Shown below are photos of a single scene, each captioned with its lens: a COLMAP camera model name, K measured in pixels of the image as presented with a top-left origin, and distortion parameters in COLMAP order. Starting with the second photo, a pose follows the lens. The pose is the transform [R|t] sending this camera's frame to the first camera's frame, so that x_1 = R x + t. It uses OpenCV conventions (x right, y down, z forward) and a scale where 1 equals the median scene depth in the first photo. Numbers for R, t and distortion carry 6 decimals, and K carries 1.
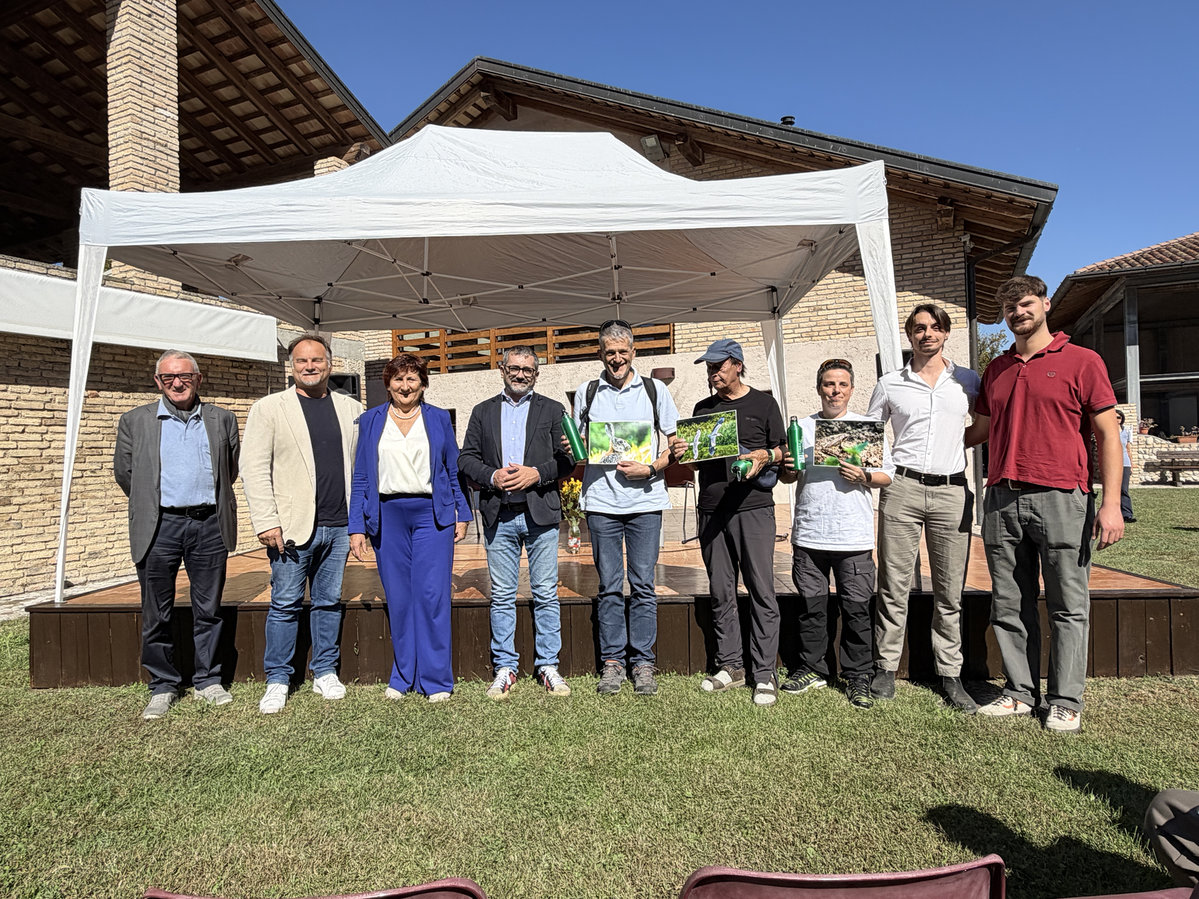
lens RADIAL K [[724.4, 0, 608.4], [0, 724.4, 447.1], [0, 0, 1]] dist [-0.008674, 0.005337]
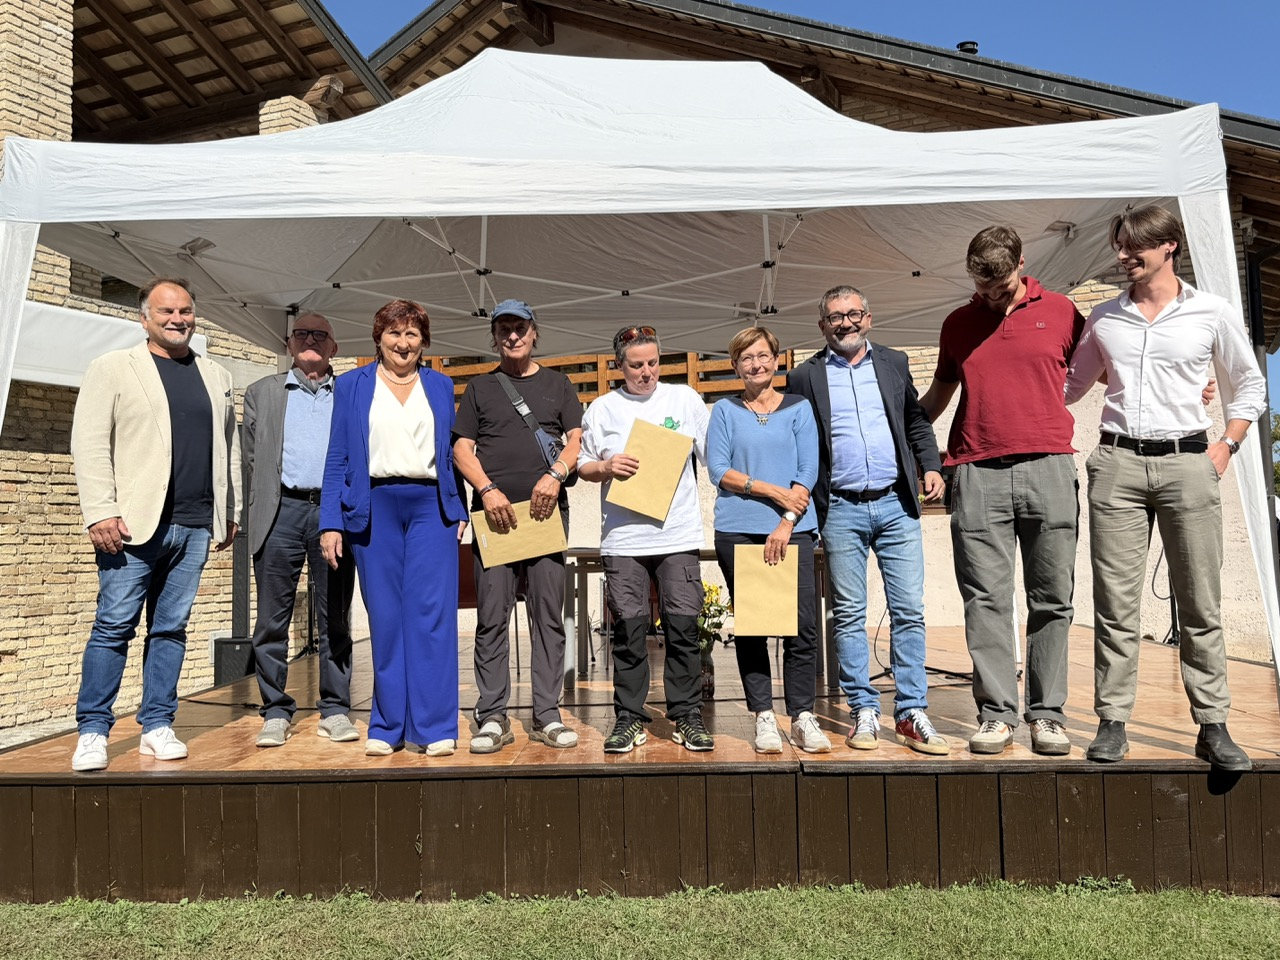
lens RADIAL K [[1104.6, 0, 643.9], [0, 1104.6, 485.1], [0, 0, 1]] dist [0.056270, -0.086549]
pose [[0.999980, 0.006287, -0.000112, -0.065439], [-0.006285, 0.998731, -0.049977, 0.003610], [-0.000203, 0.049976, 0.998750, -0.001524]]
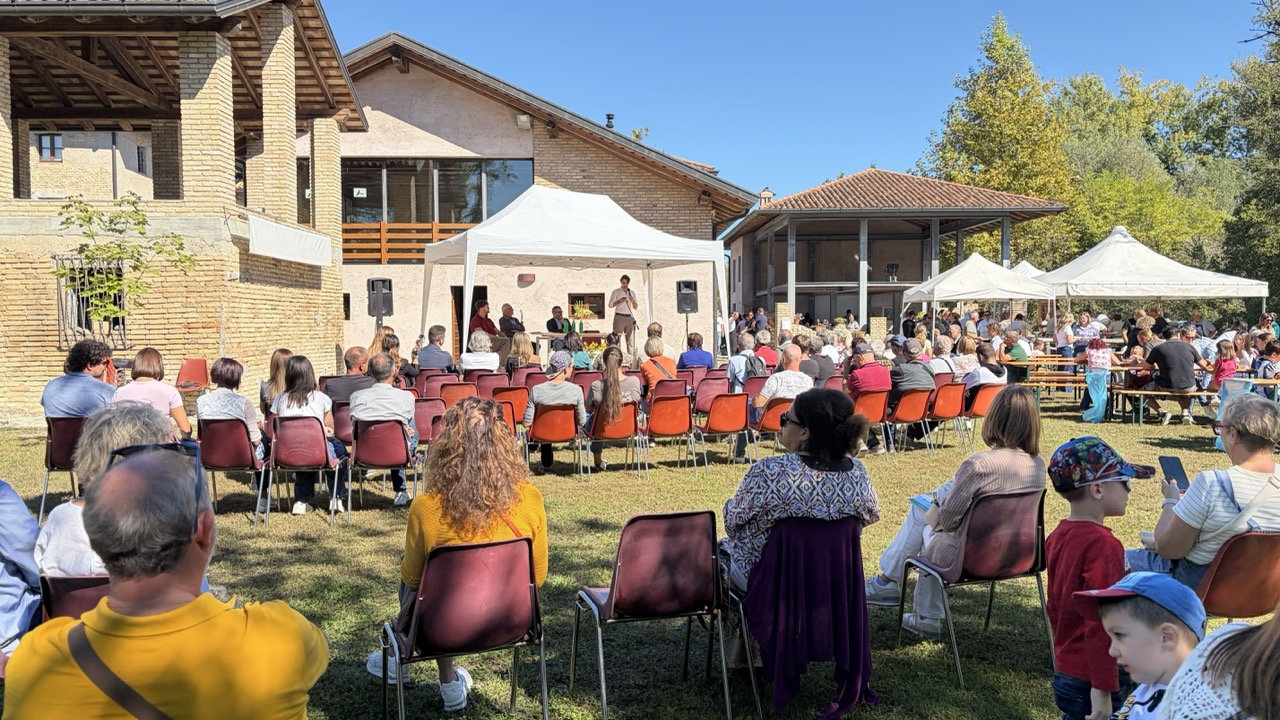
lens RADIAL K [[938.0, 0, 644.1], [0, 938.0, 361.2], [0, 0, 1]] dist [0.033196, -0.000955]
pose [[0.891442, 0.004316, 0.453115, -0.825500], [-0.022252, 0.999165, 0.034262, -0.002665], [-0.452589, -0.040626, 0.890793, -1.165497]]
